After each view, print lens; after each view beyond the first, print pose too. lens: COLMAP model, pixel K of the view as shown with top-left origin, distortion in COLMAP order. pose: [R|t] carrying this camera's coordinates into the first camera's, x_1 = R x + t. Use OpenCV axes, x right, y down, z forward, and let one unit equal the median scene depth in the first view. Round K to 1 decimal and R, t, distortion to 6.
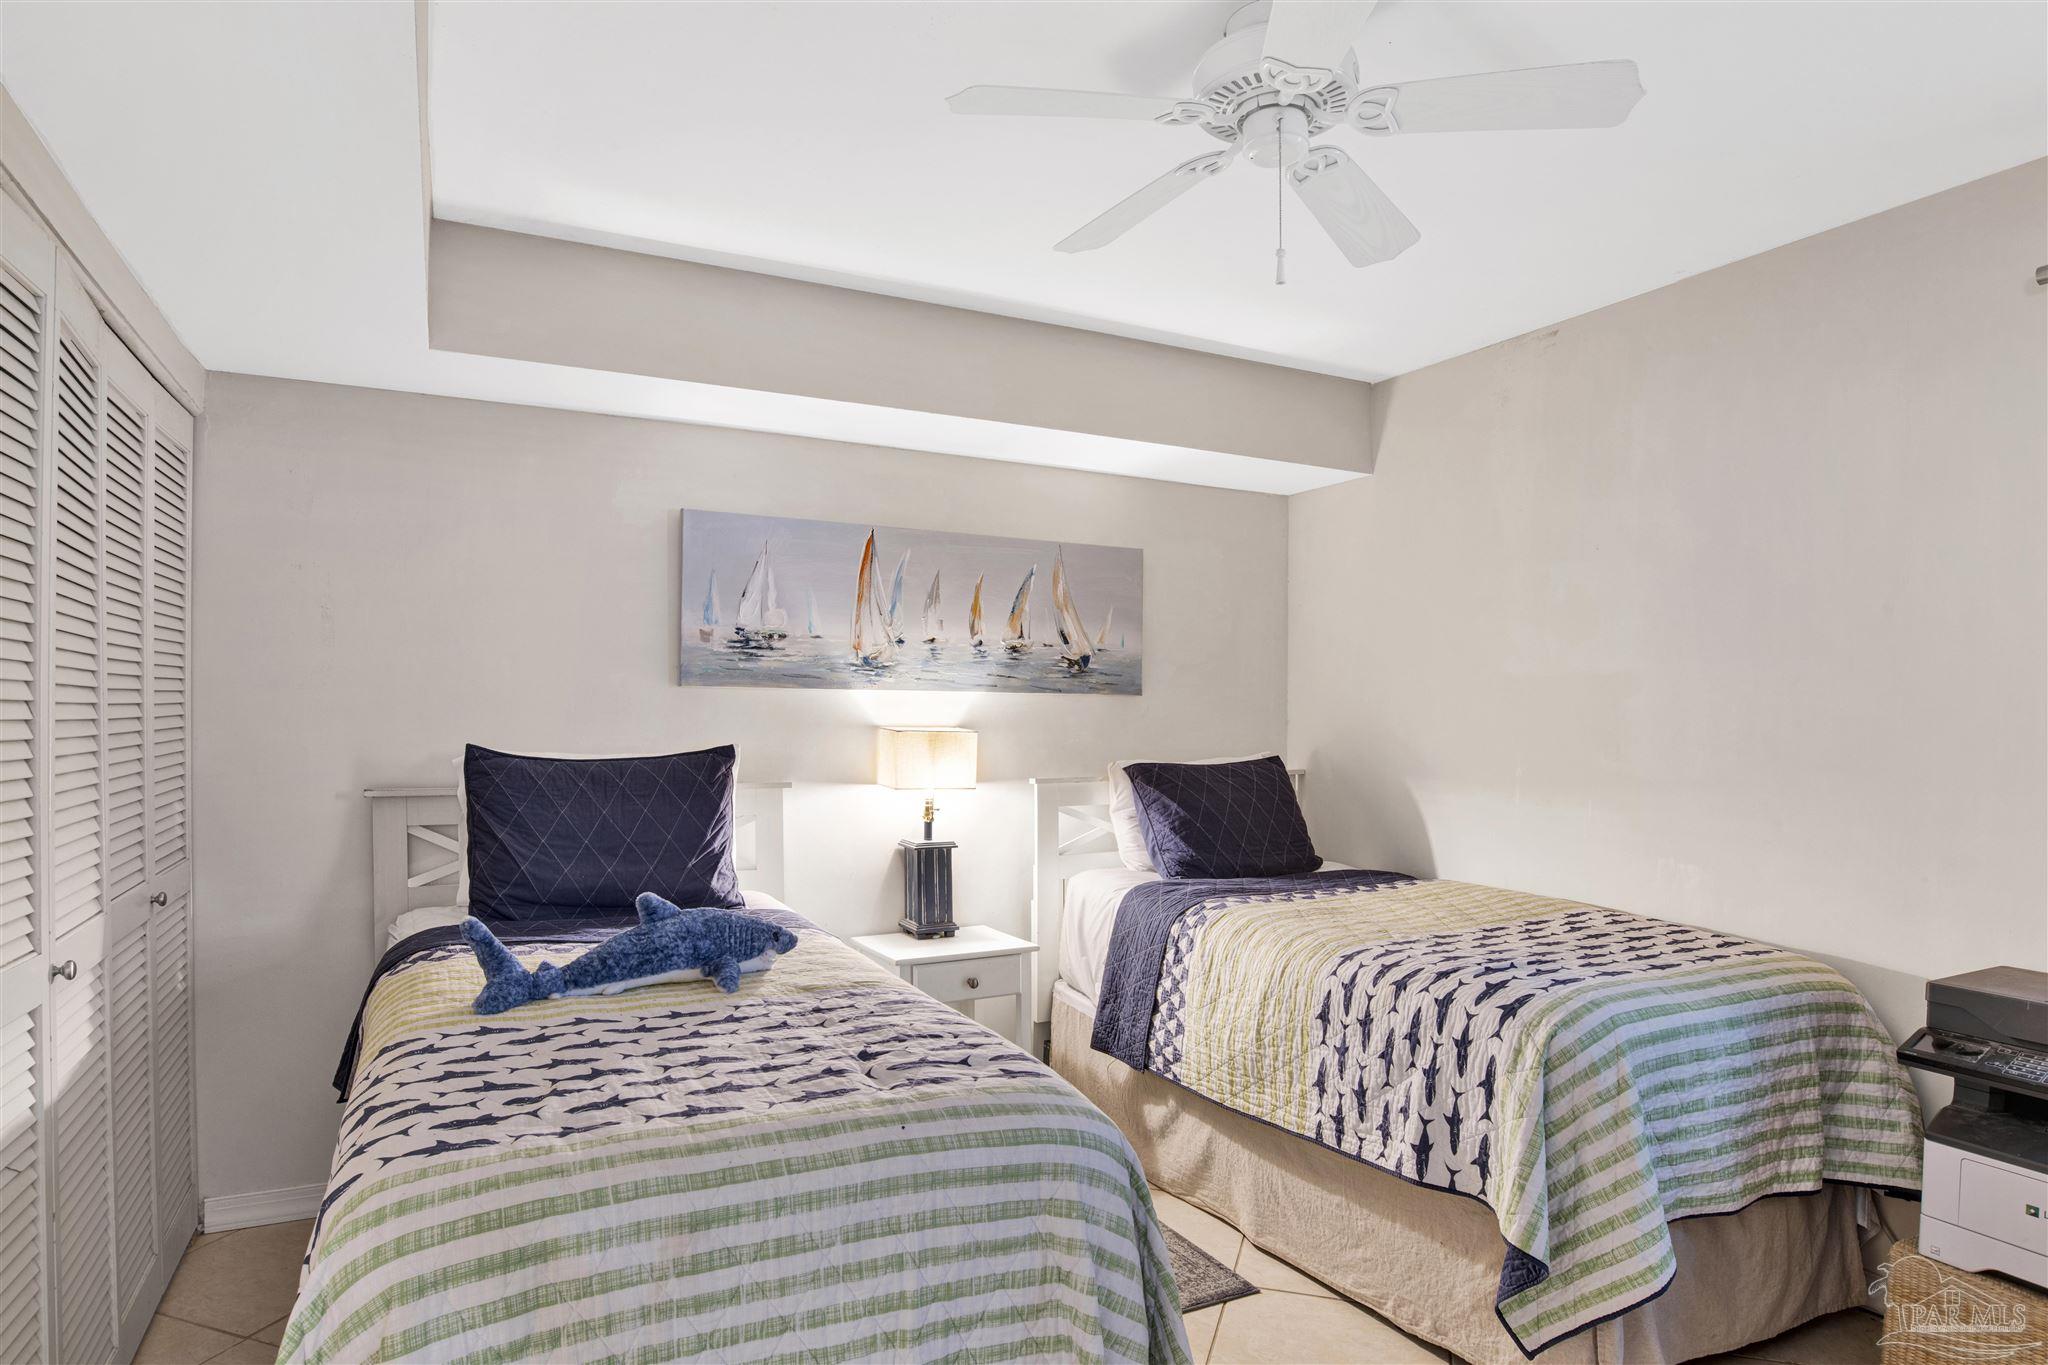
lens RADIAL K [[1195.7, 0, 974.6], [0, 1195.7, 691.3], [0, 0, 1]] dist [-0.094966, 0.038271]
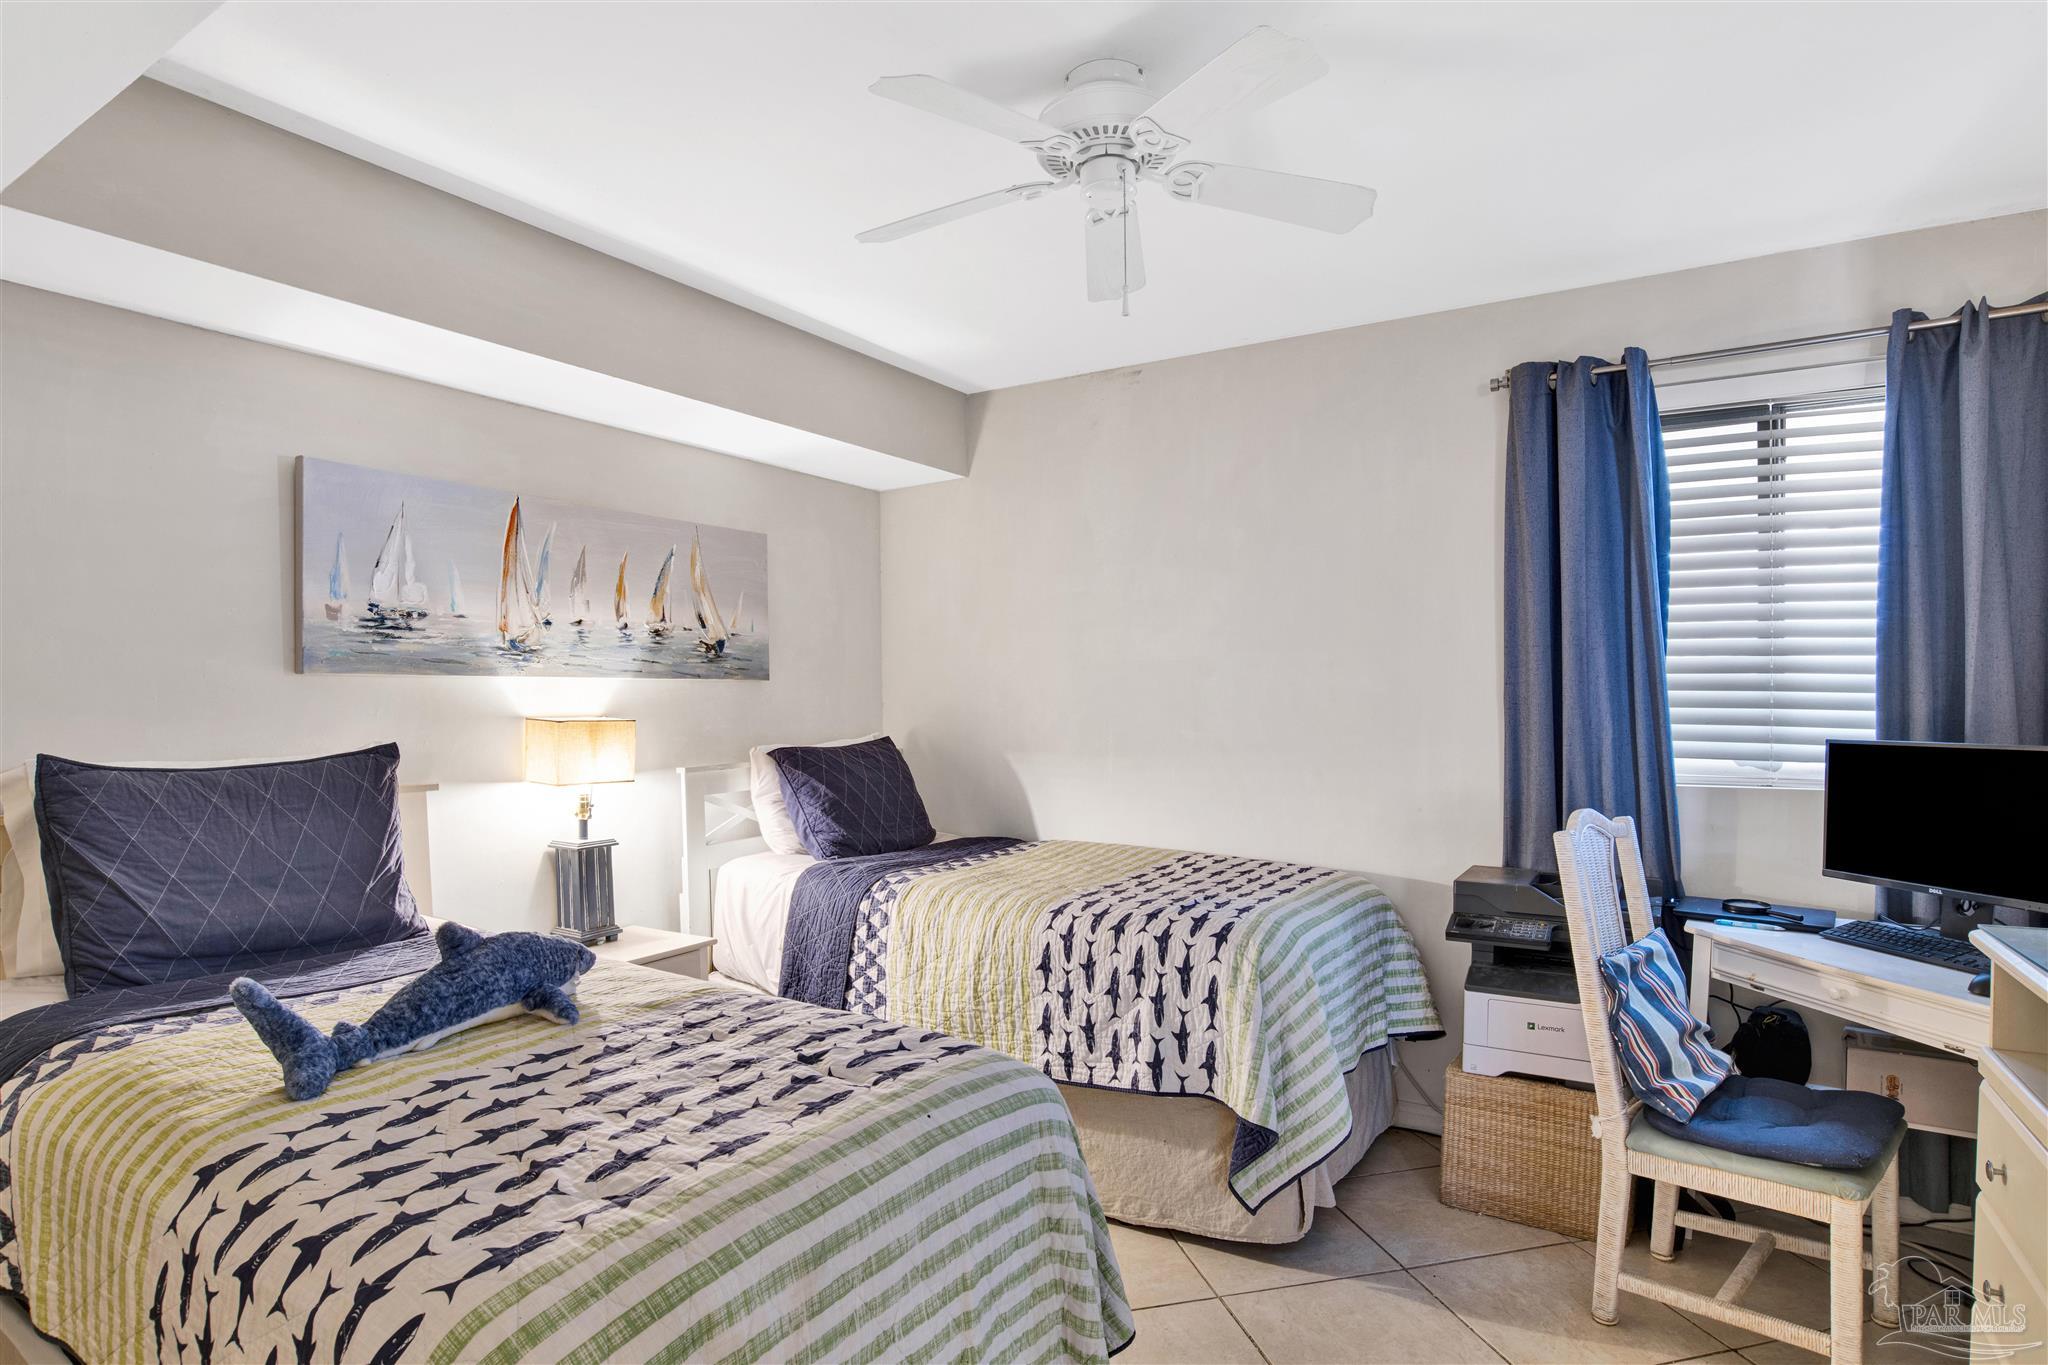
lens RADIAL K [[1195.7, 0, 974.6], [0, 1195.7, 691.3], [0, 0, 1]] dist [-0.094966, 0.038271]
pose [[0.833552, -0.012530, 0.552300, -0.356912], [0.004545, 0.999864, 0.015825, -0.003219], [-0.552423, -0.010681, 0.833496, 0.092775]]
